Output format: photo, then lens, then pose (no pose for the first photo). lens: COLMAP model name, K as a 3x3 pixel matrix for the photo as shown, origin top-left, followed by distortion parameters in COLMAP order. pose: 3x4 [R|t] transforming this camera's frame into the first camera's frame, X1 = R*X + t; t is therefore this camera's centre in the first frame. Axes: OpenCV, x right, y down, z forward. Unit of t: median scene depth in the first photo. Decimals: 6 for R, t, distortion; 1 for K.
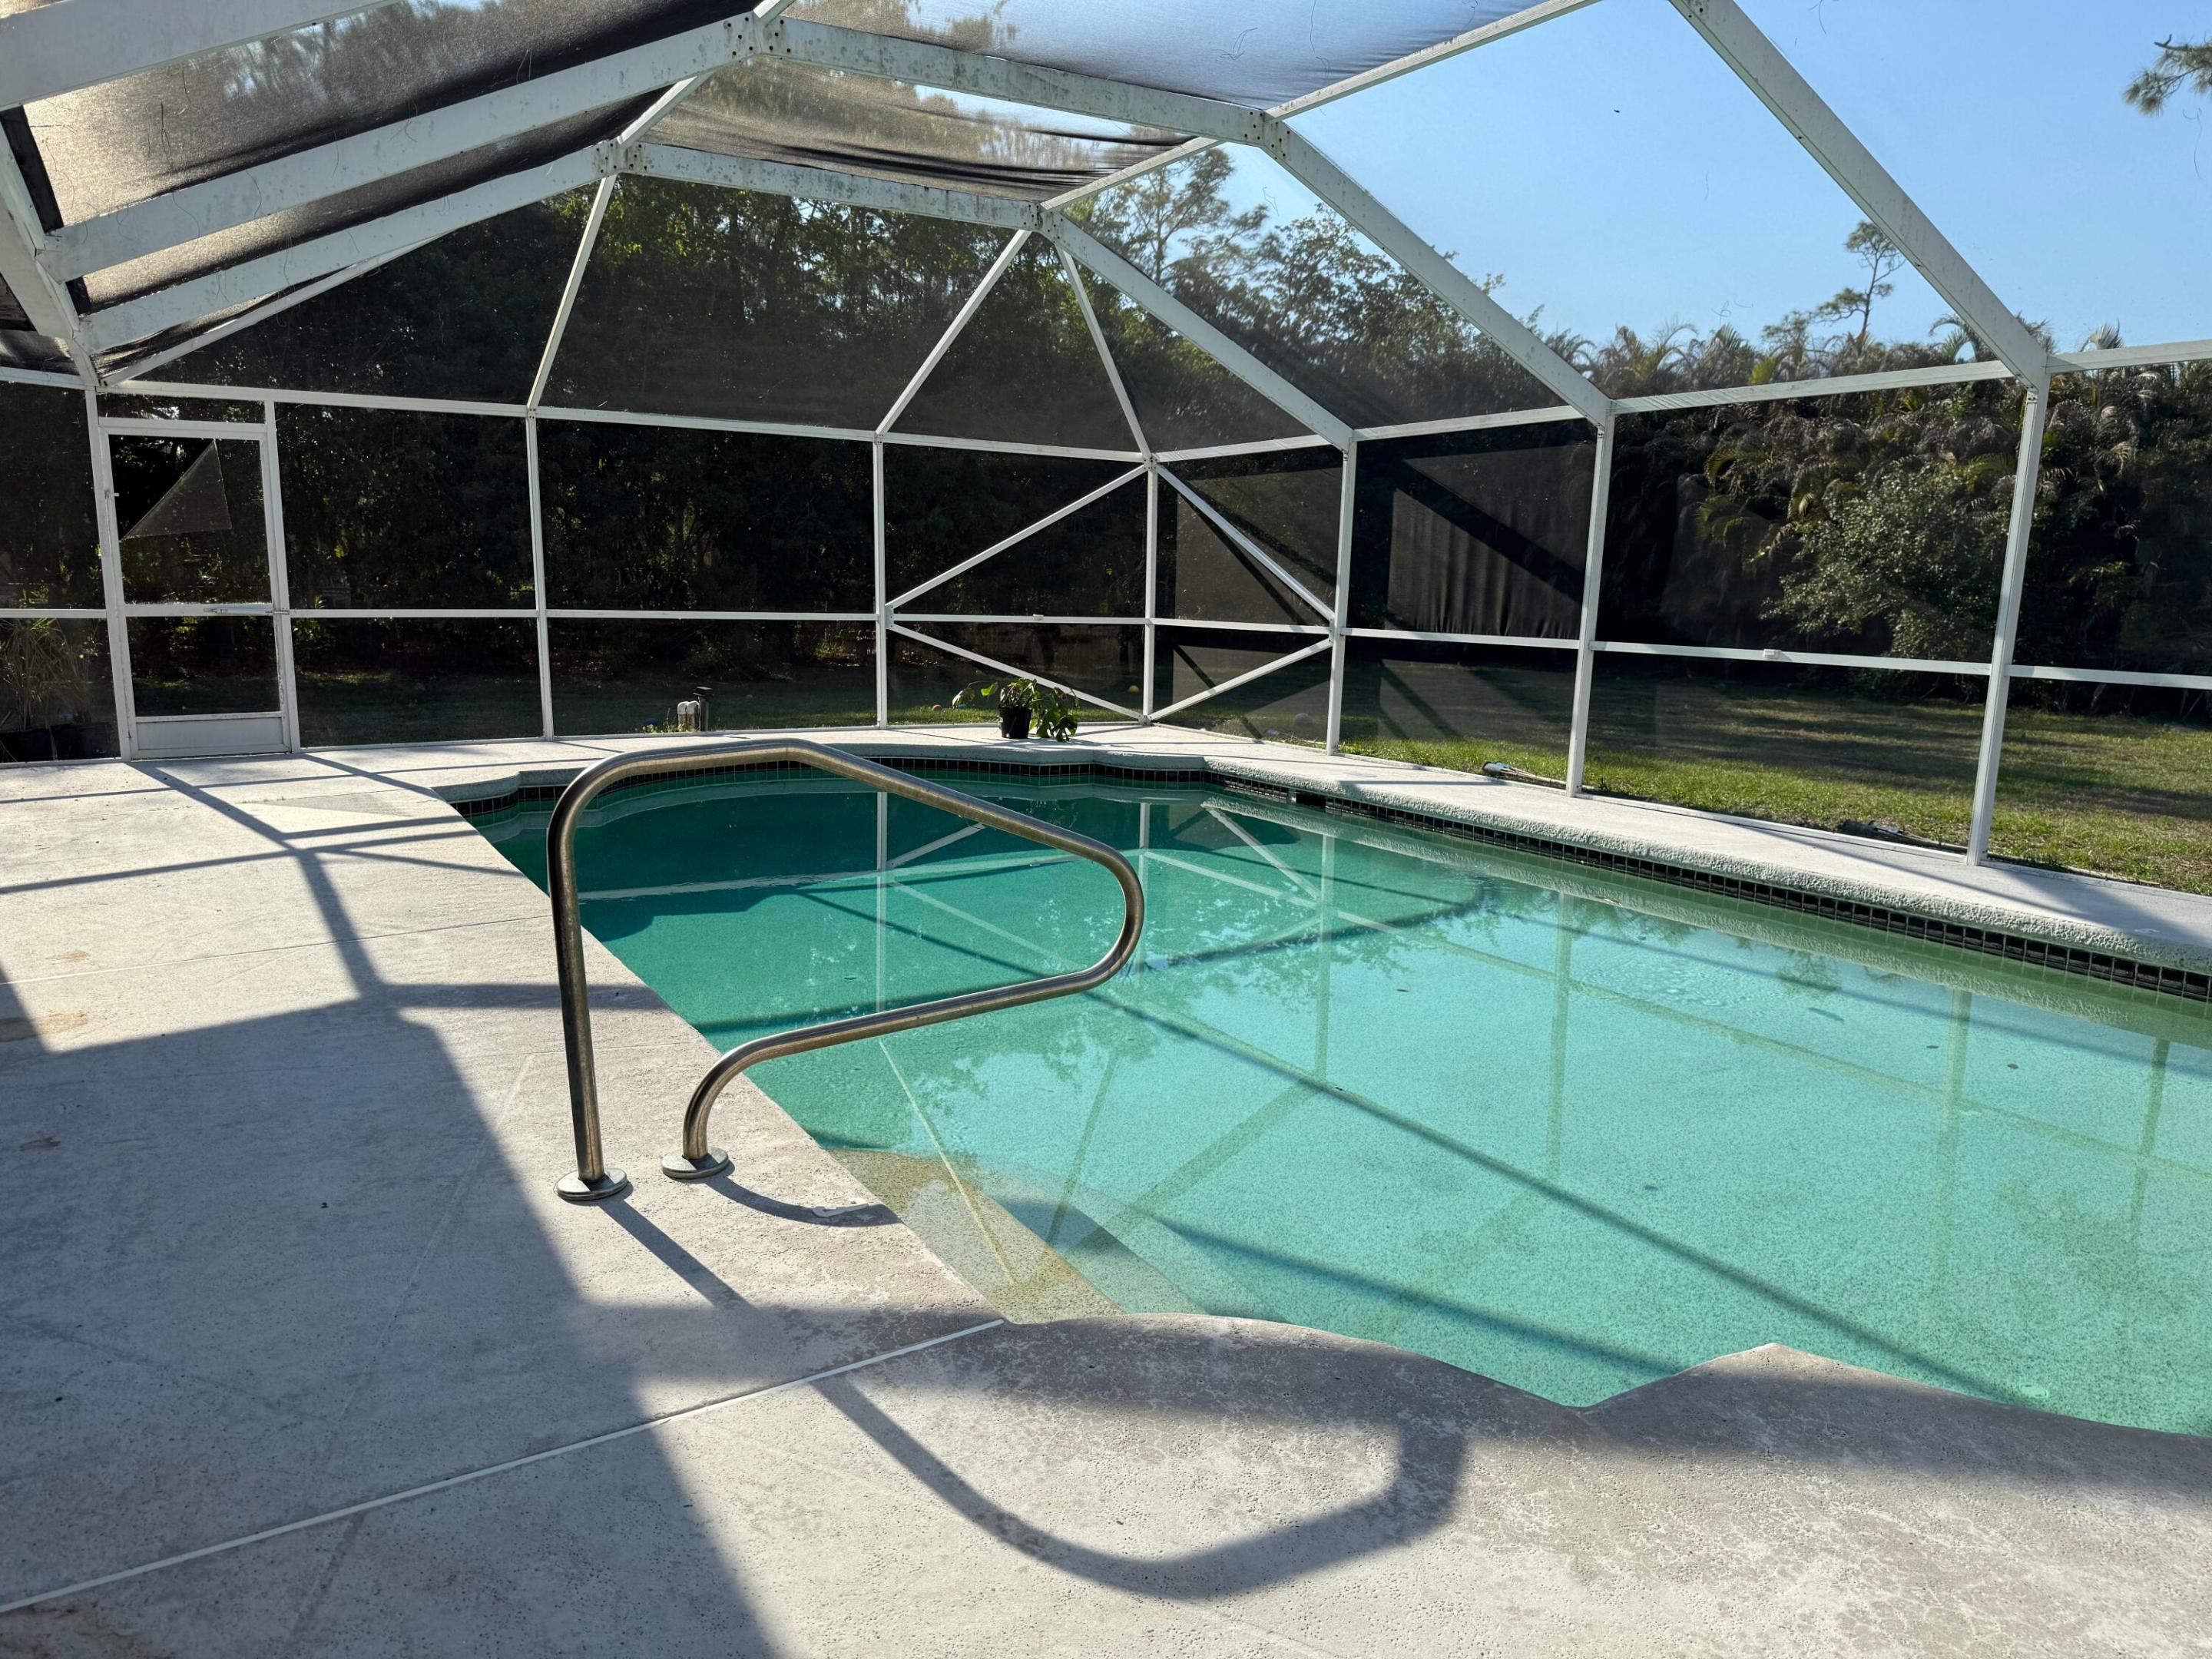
lens RADIAL K [[1538.0, 0, 1114.6], [0, 1538.0, 856.8], [0, 0, 1]] dist [0.049857, -0.069552]
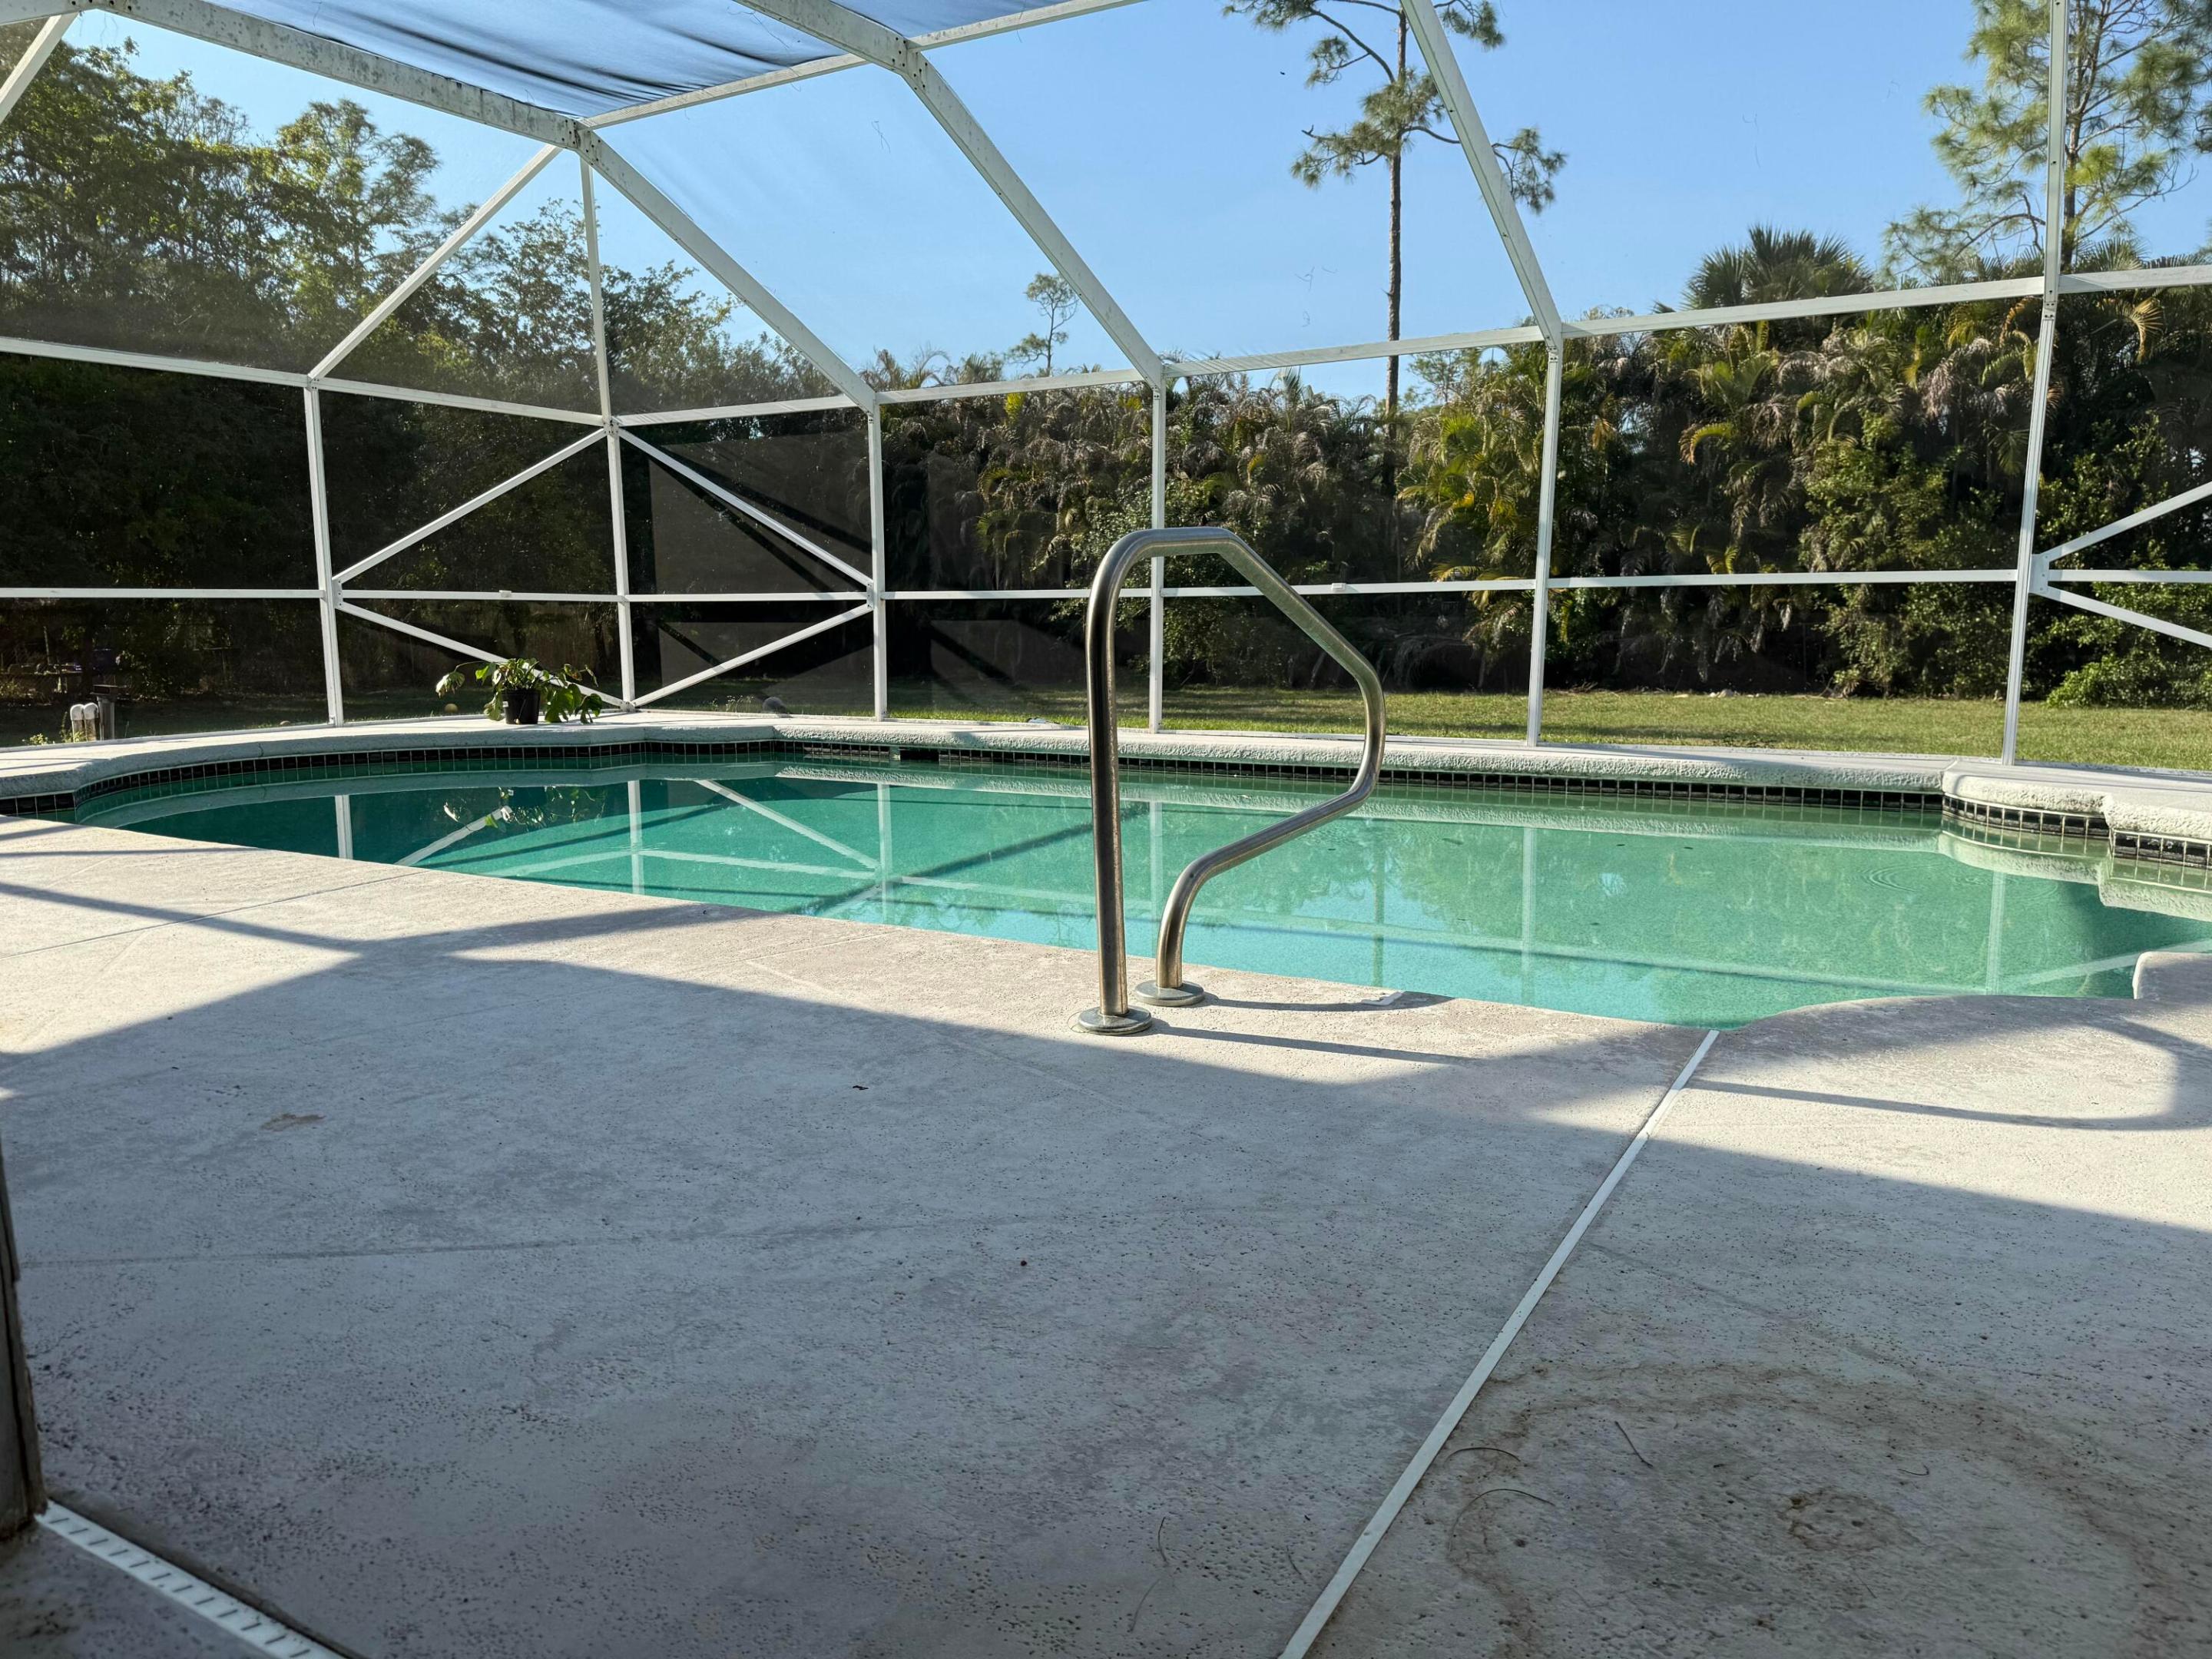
lens RADIAL K [[1551.9, 0, 1110.6], [0, 1551.9, 835.8], [0, 0, 1]] dist [0.050502, -0.072327]
pose [[0.877459, -0.094052, 0.470340, -0.198611], [0.110831, 0.993807, -0.008037, 0.030072], [-0.466671, 0.059180, 0.882449, 0.056591]]
